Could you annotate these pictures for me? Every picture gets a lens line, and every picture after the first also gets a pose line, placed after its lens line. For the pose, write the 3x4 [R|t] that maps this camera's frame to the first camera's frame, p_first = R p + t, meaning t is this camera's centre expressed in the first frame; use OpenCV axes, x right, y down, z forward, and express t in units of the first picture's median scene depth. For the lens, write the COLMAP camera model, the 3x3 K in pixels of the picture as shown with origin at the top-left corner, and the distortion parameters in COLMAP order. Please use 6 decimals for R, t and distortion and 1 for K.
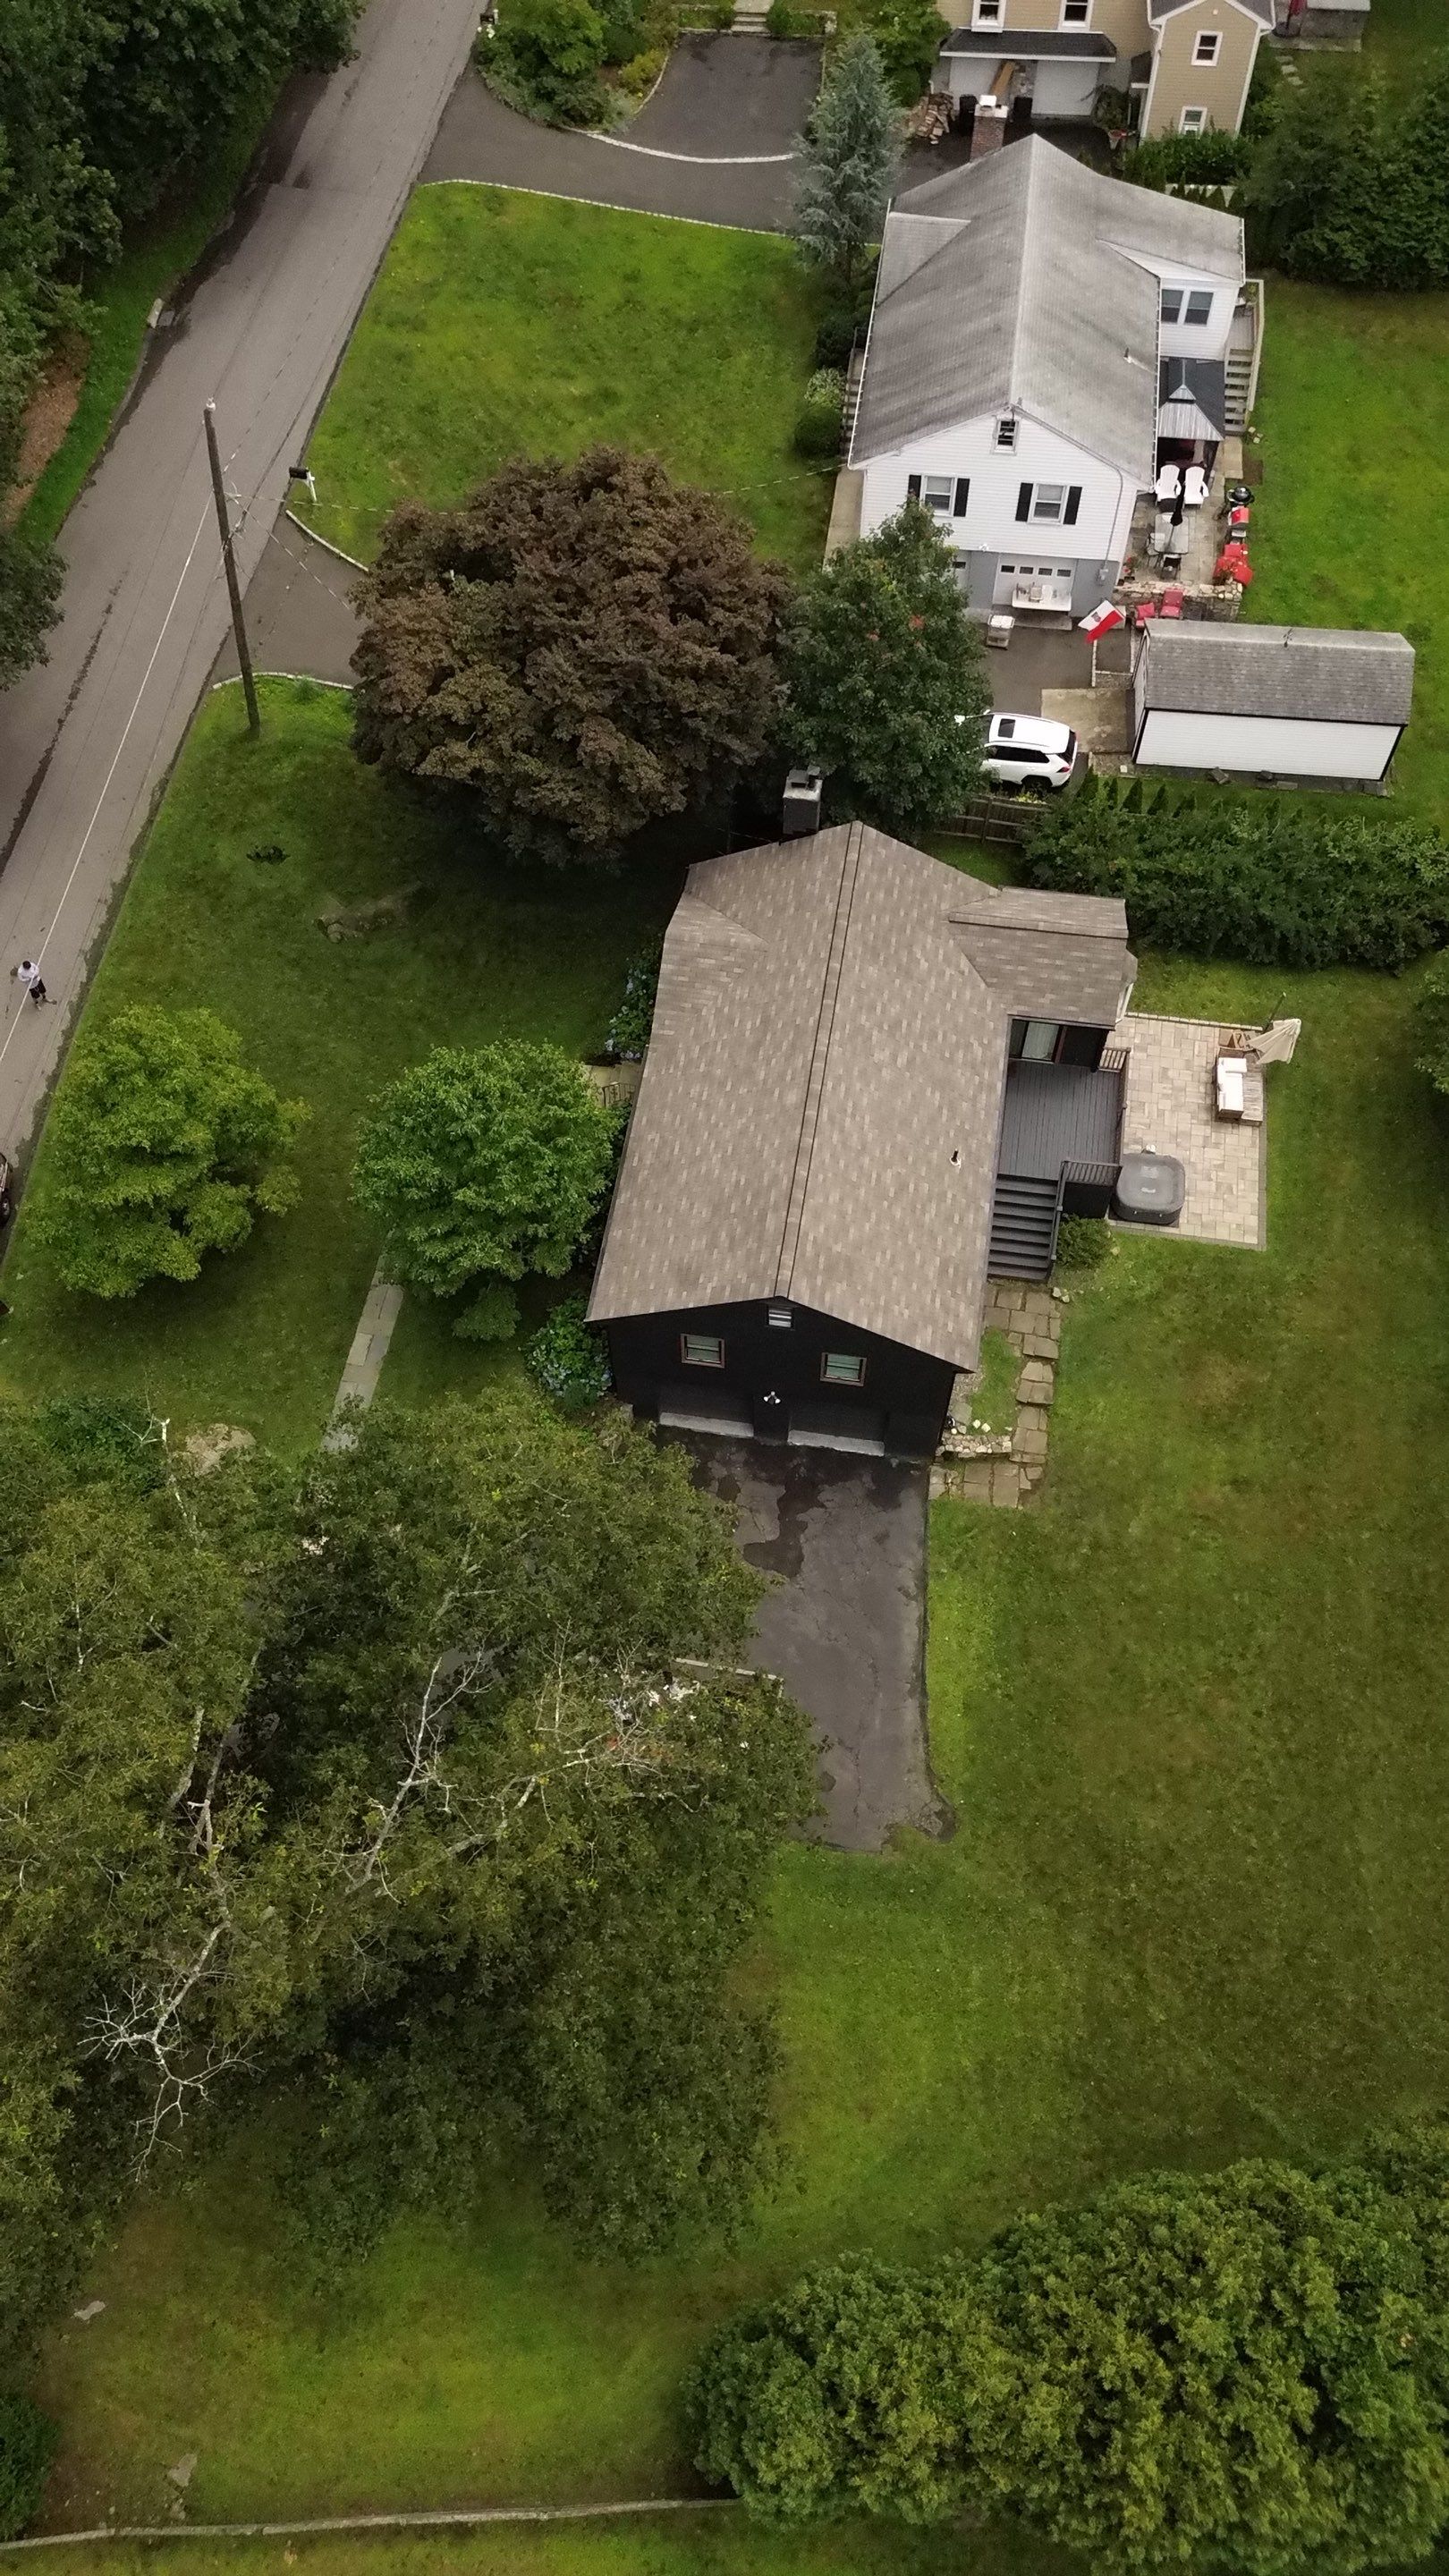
lens RADIAL K [[1815.3, 0, 724.5], [0, 1815.3, 1288.0], [0, 0, 1]] dist [0.082585, -0.107251]
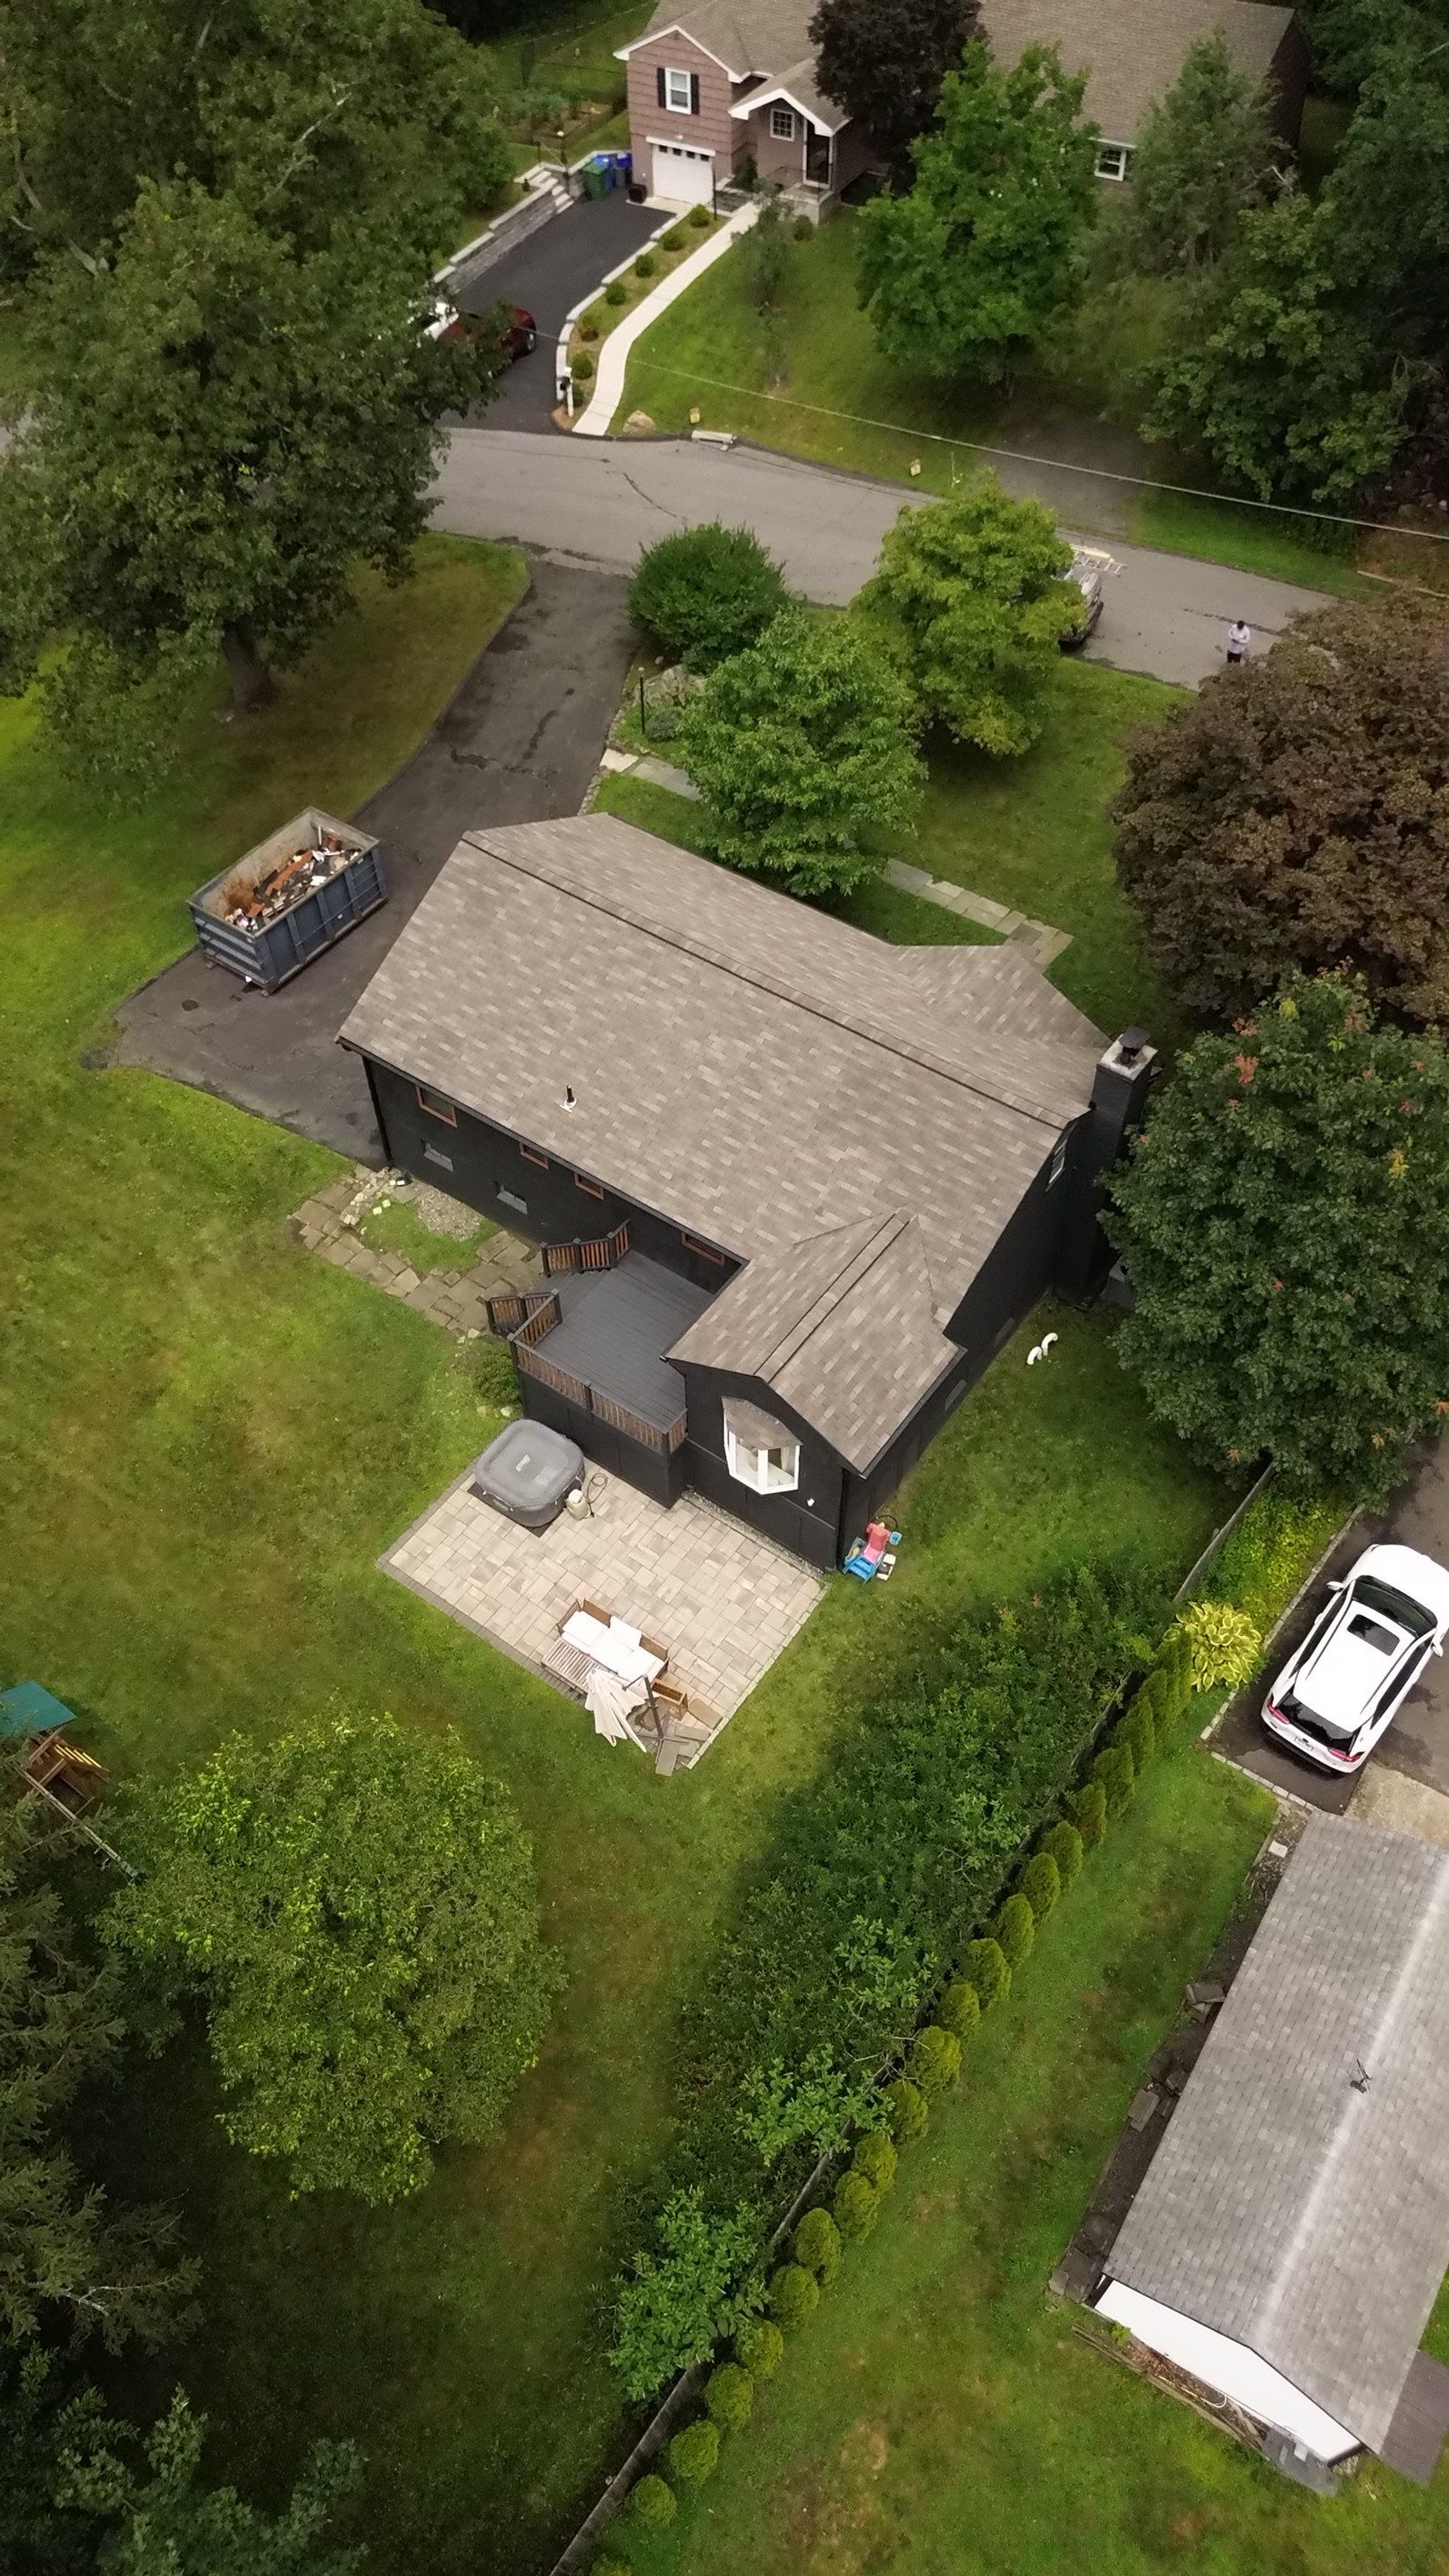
lens RADIAL K [[1815.3, 0, 724.5], [0, 1815.3, 1288.0], [0, 0, 1]] dist [0.082585, -0.107251]
pose [[-0.451999, 0.706605, -0.544433, 0.568965], [-0.765549, 0.005991, 0.643349, -0.615518], [0.457855, 0.707583, 0.538233, 0.614076]]
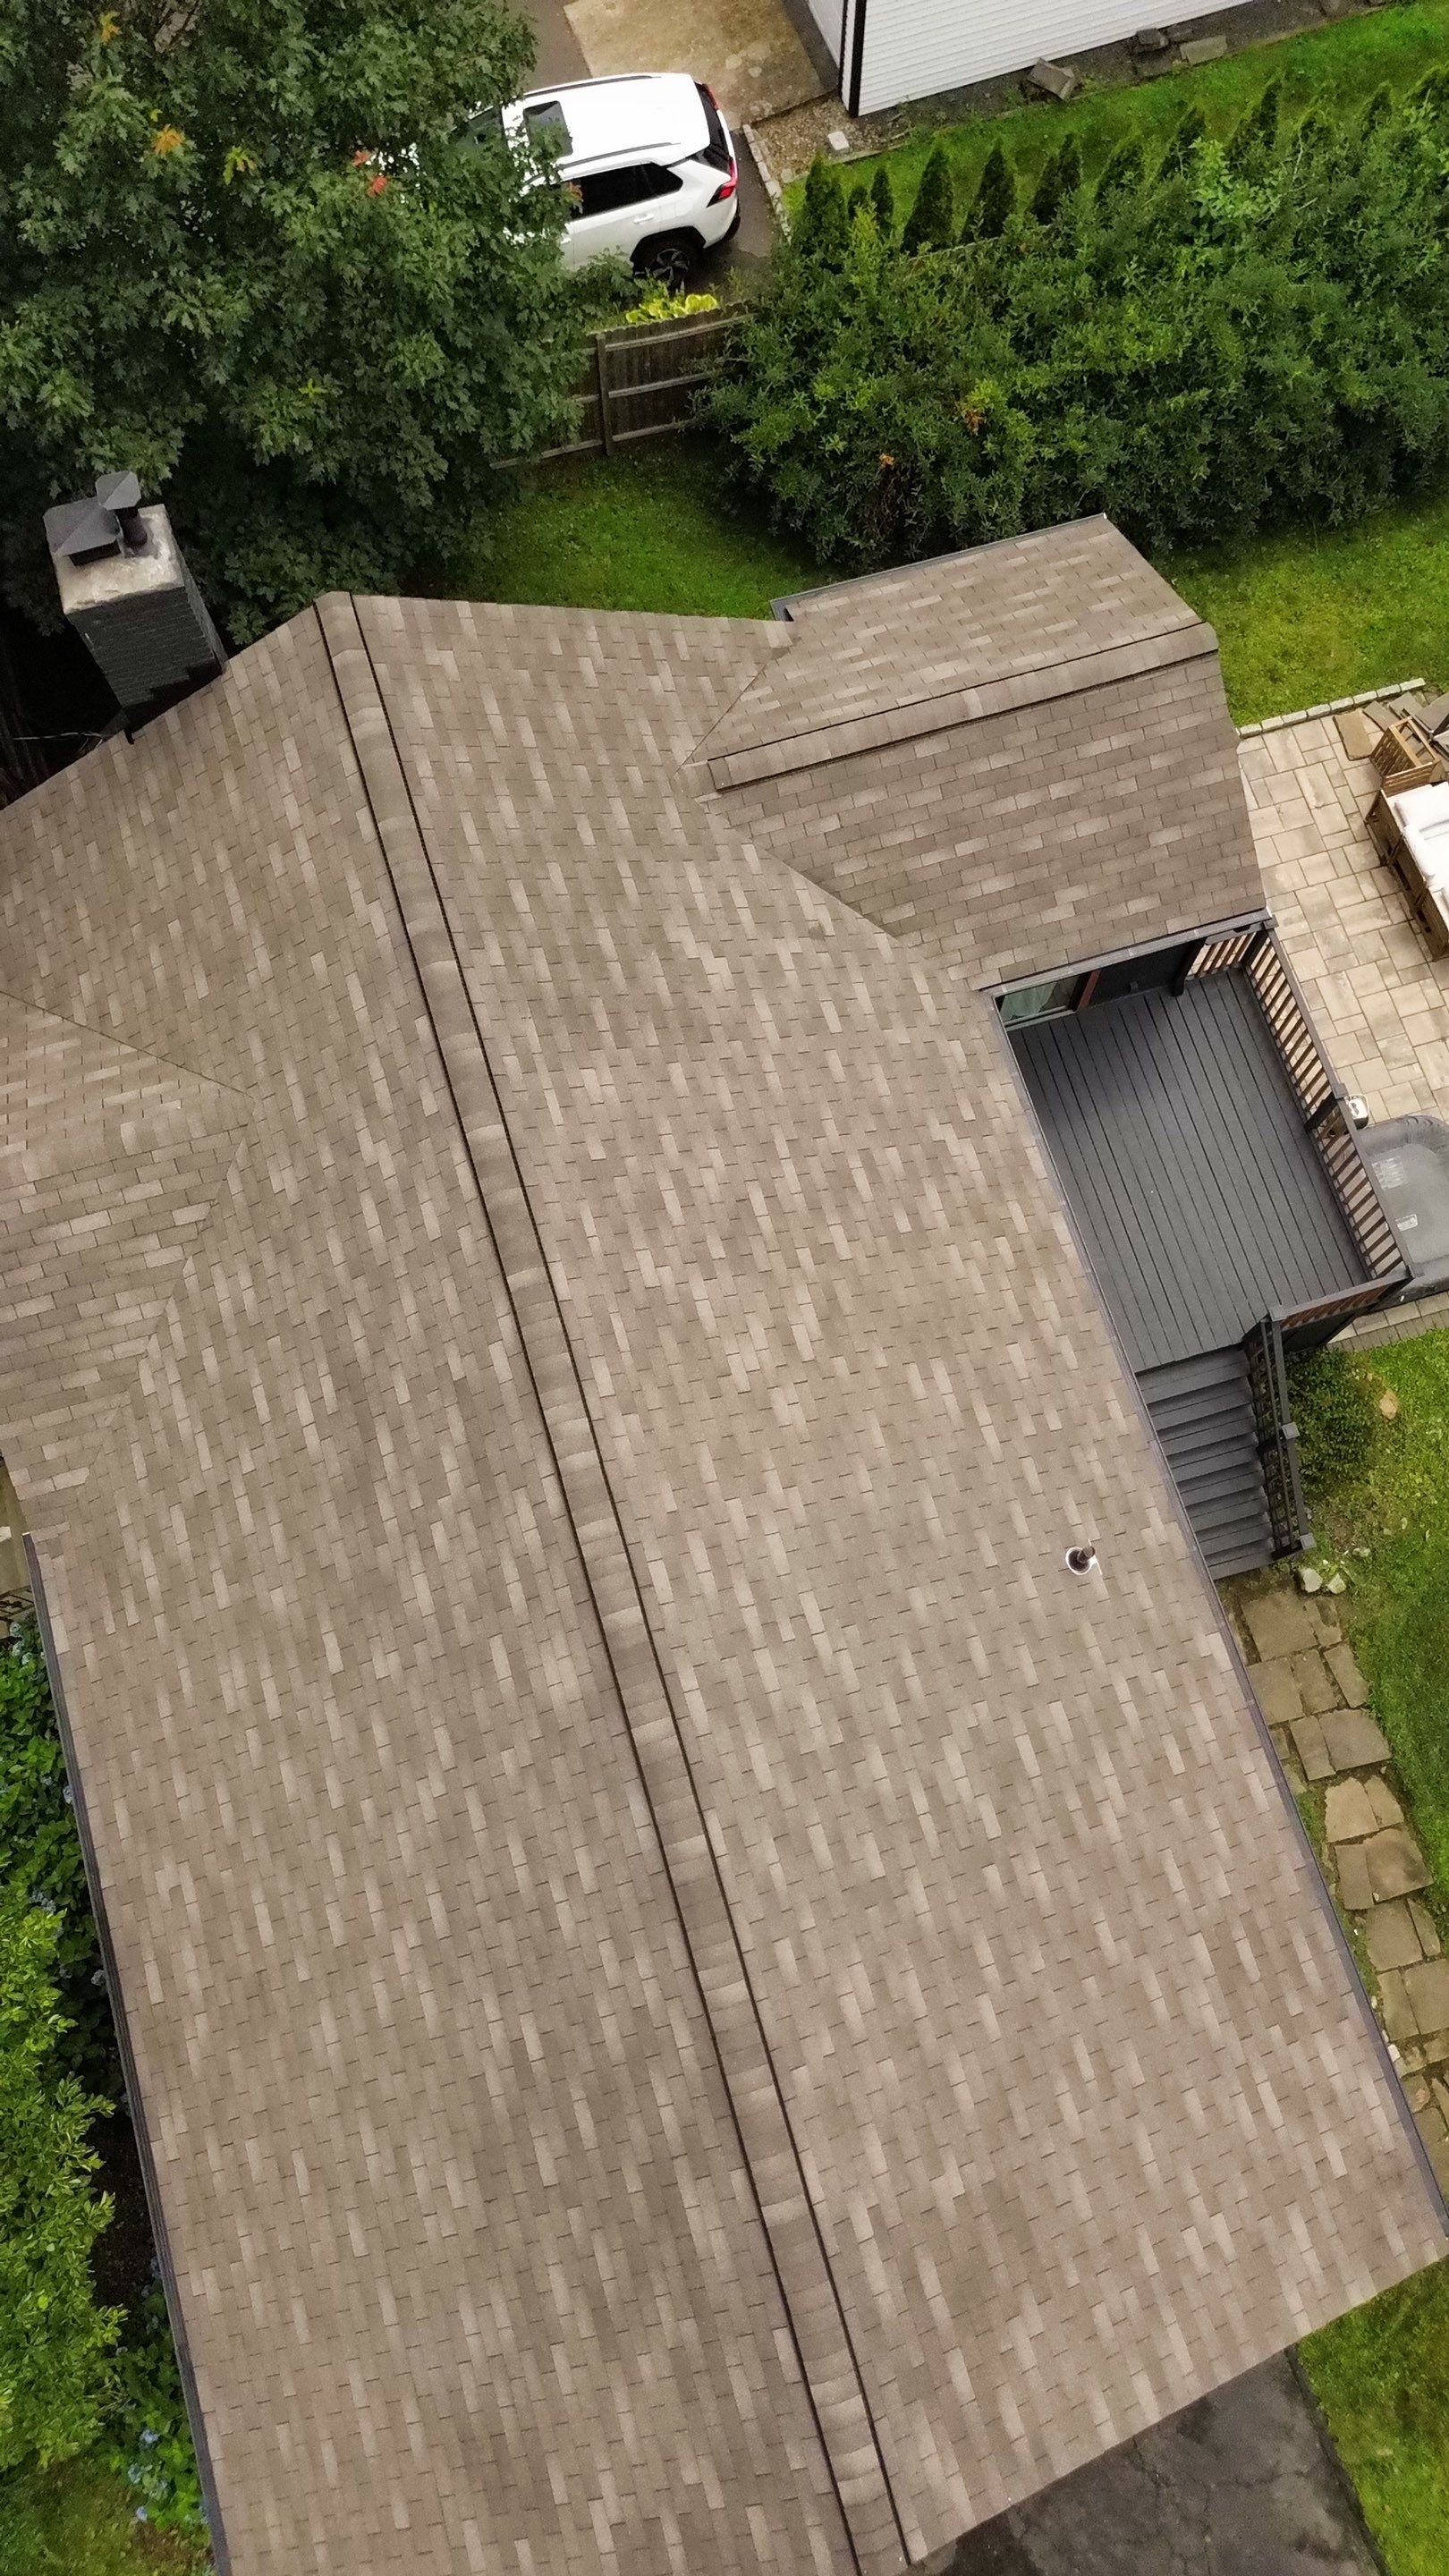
lens RADIAL K [[1835.7, 0, 724.5], [0, 1835.7, 1288.0], [0, 0, 1]] dist [0.061049, -0.058709]
pose [[0.902735, -0.414413, 0.115459, 0.048703], [0.373394, 0.888082, 0.268119, -0.213059], [-0.213649, -0.198929, 0.956442, 0.669326]]
